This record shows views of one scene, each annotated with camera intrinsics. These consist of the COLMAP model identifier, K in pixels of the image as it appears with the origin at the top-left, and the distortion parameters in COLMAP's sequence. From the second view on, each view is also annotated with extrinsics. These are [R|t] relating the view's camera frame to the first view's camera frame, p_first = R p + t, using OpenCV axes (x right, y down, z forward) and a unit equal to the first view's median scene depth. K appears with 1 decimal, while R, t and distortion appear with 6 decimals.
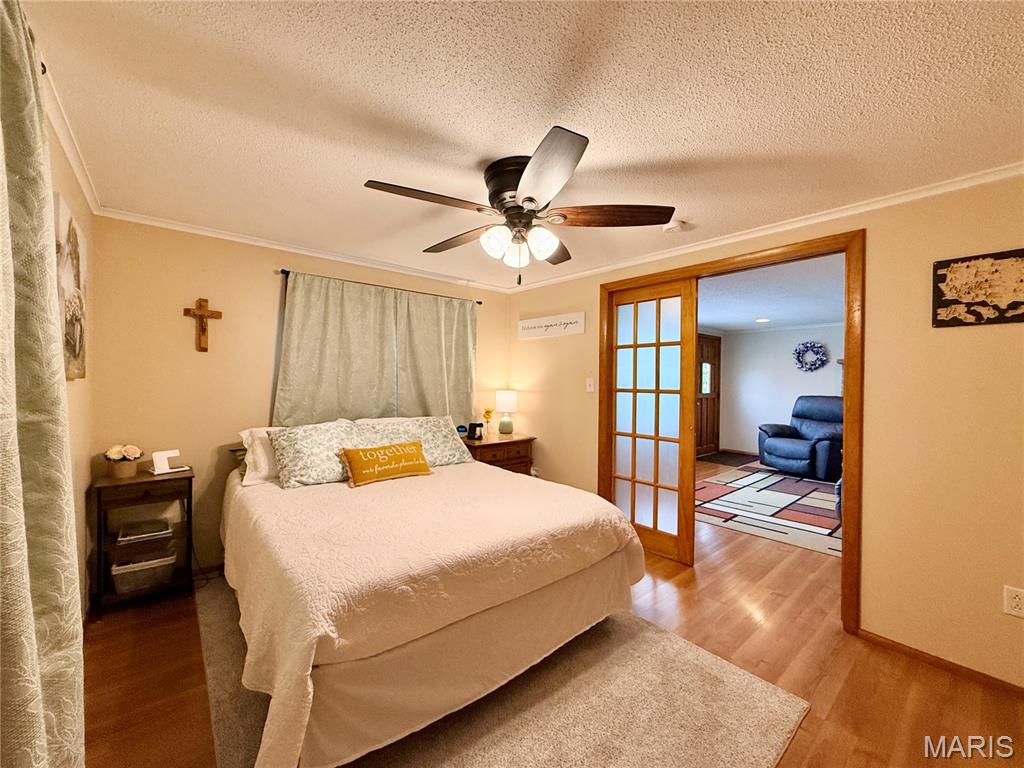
lens RADIAL K [[410.8, 0, 511.3], [0, 410.8, 383.9], [0, 0, 1]] dist [0.000640, -0.000194]
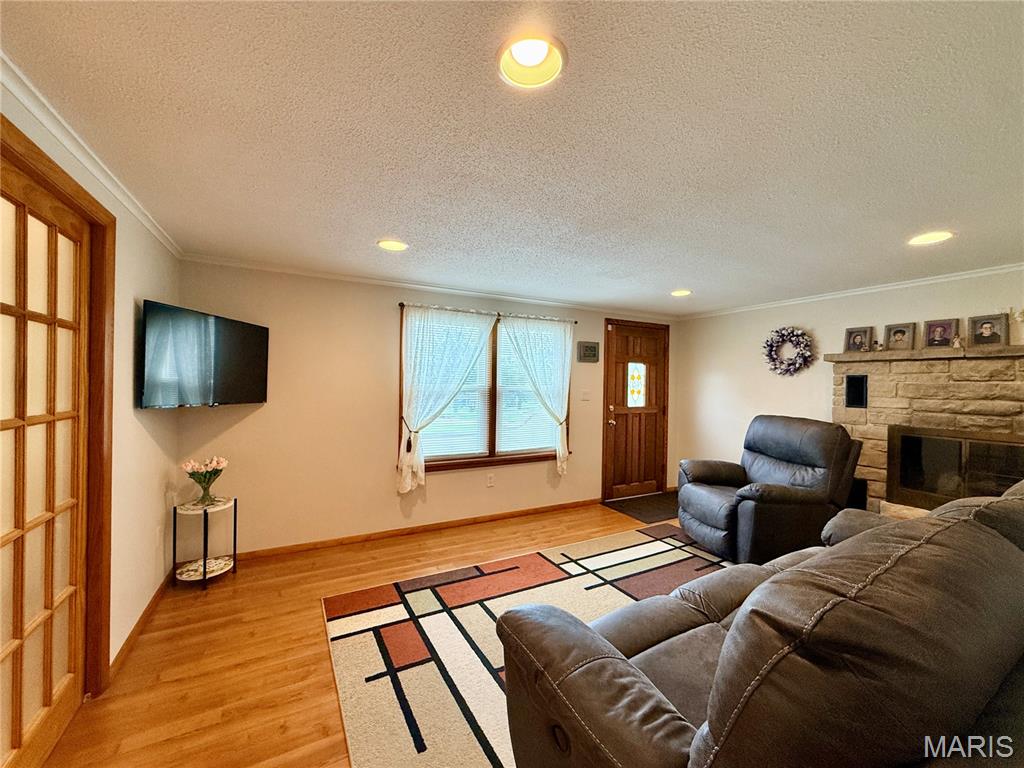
lens RADIAL K [[410.8, 0, 511.6], [0, 410.8, 383.0], [0, 0, 1]] dist [0.000640, -0.000194]
pose [[0.979968, 0.006649, -0.199045, 0.450141], [-0.008394, 0.999933, -0.007922, -0.010316], [0.198979, 0.009434, 0.979958, 0.315652]]
